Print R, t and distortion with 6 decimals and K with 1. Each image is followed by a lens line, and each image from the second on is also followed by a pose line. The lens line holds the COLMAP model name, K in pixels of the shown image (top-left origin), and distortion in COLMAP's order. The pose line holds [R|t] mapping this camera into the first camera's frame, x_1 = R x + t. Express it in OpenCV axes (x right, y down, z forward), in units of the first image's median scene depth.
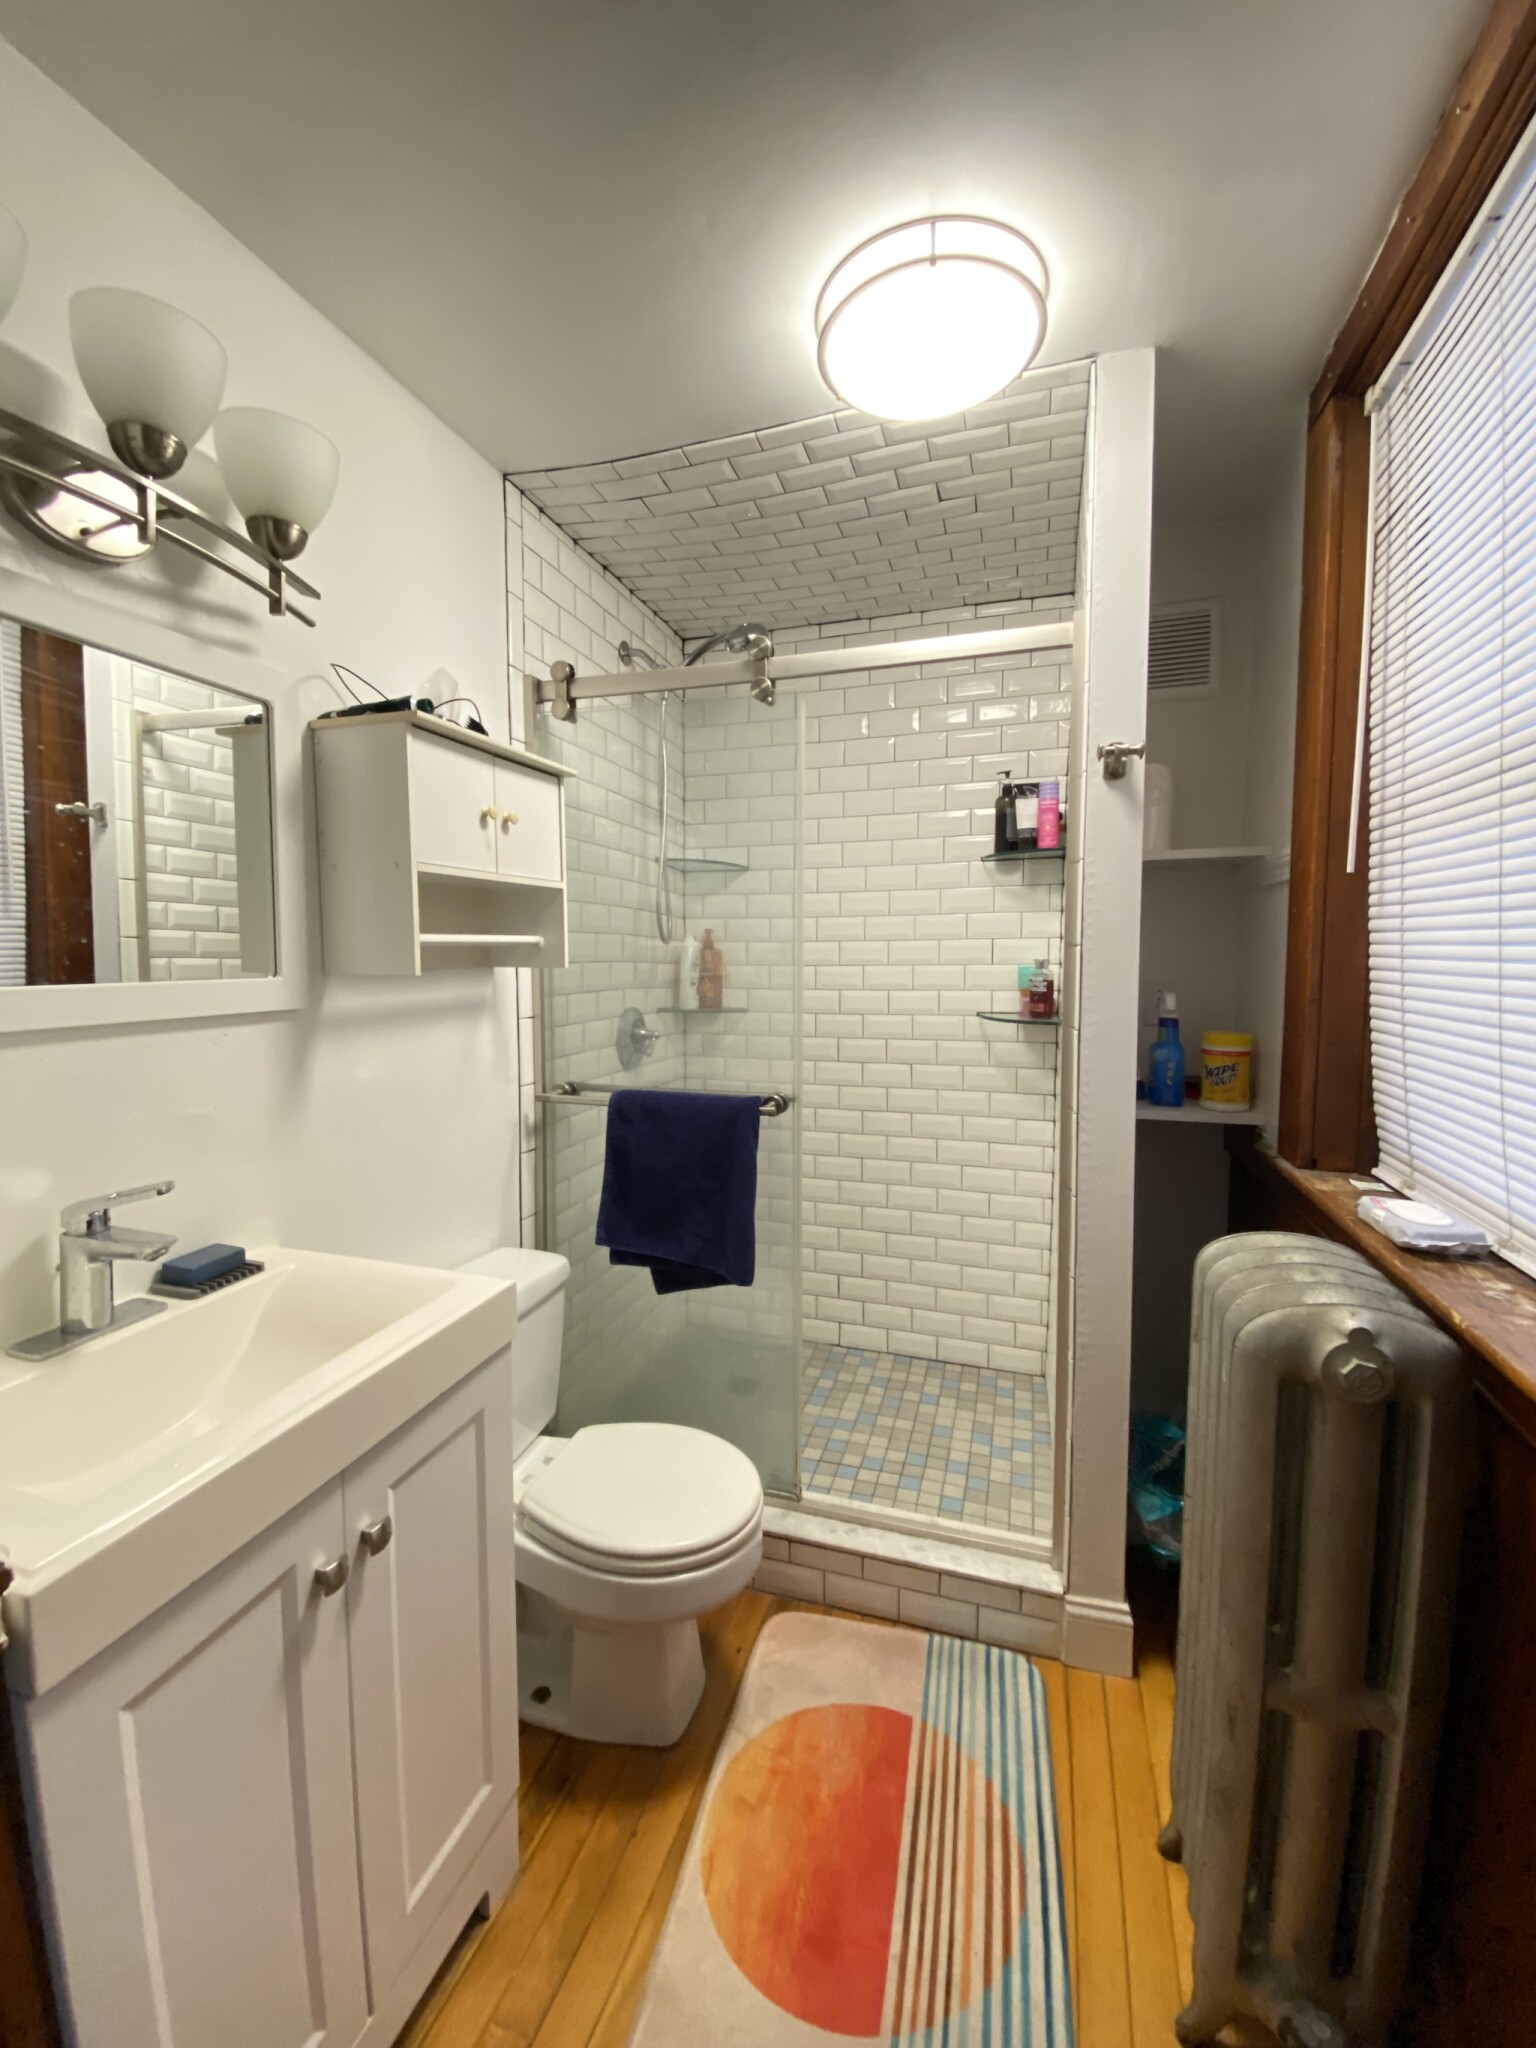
lens RADIAL K [[814.7, 0, 763.6], [0, 814.7, 1017.6], [0, 0, 1]] dist [0.002552, -0.012657]
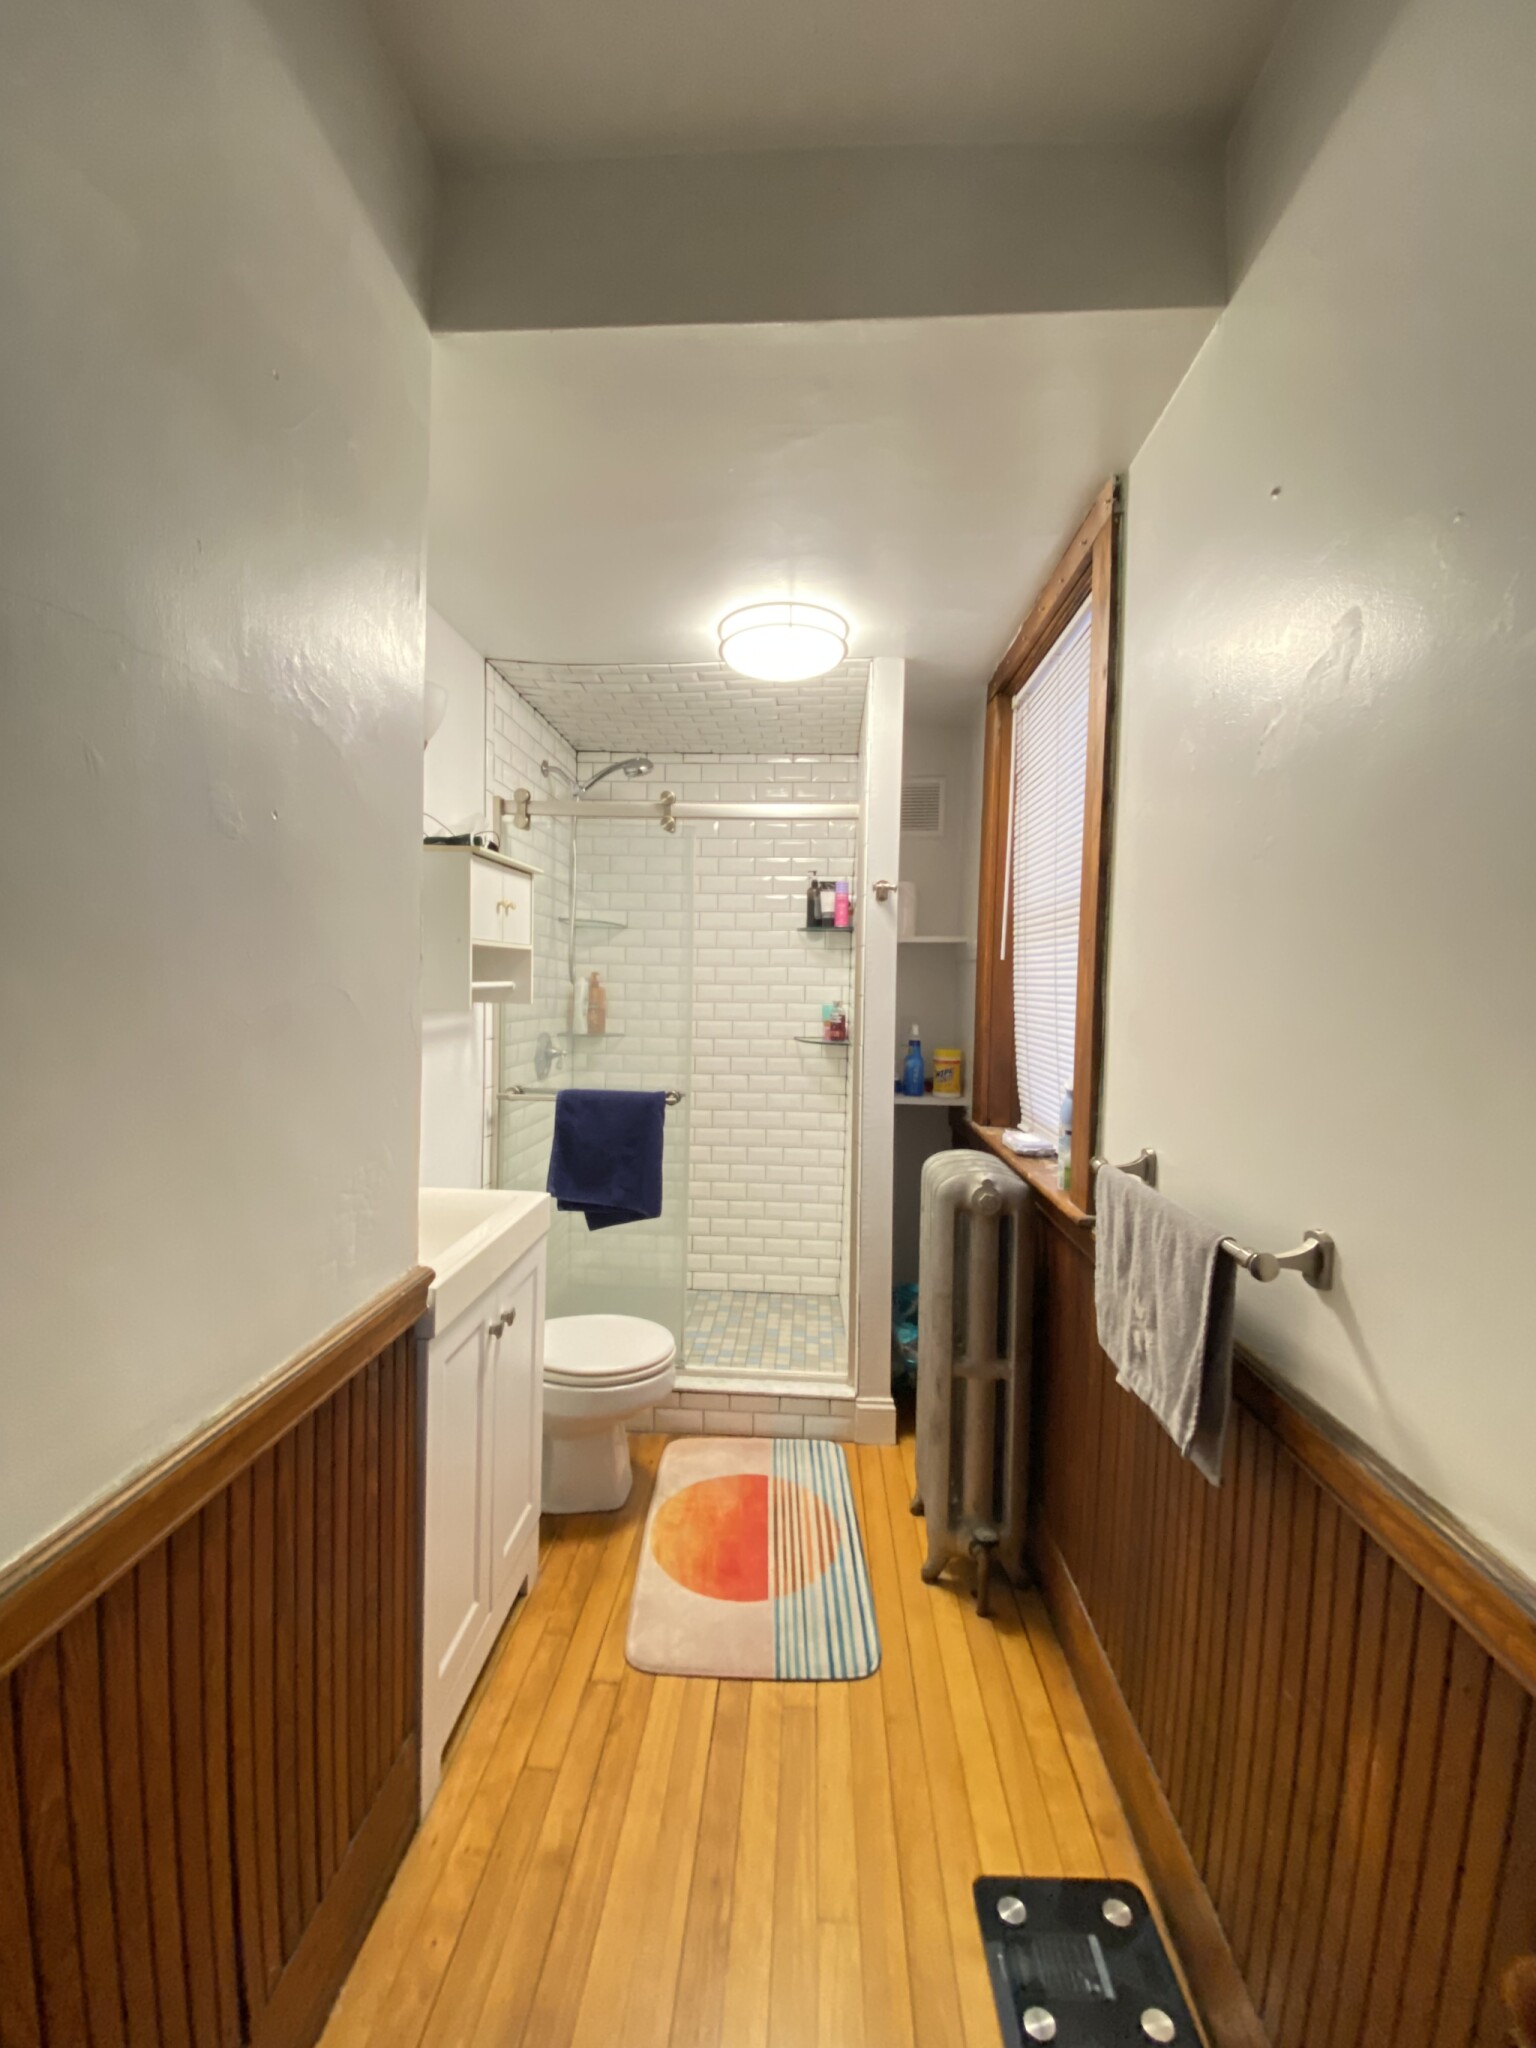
lens RADIAL K [[814.7, 0, 763.6], [0, 814.7, 1017.6], [0, 0, 1]] dist [0.002552, -0.012657]
pose [[0.967362, 0.010685, 0.253174, -0.202486], [-0.001930, 0.999392, -0.034804, 0.012496], [-0.253392, 0.033179, 0.966794, -0.489639]]
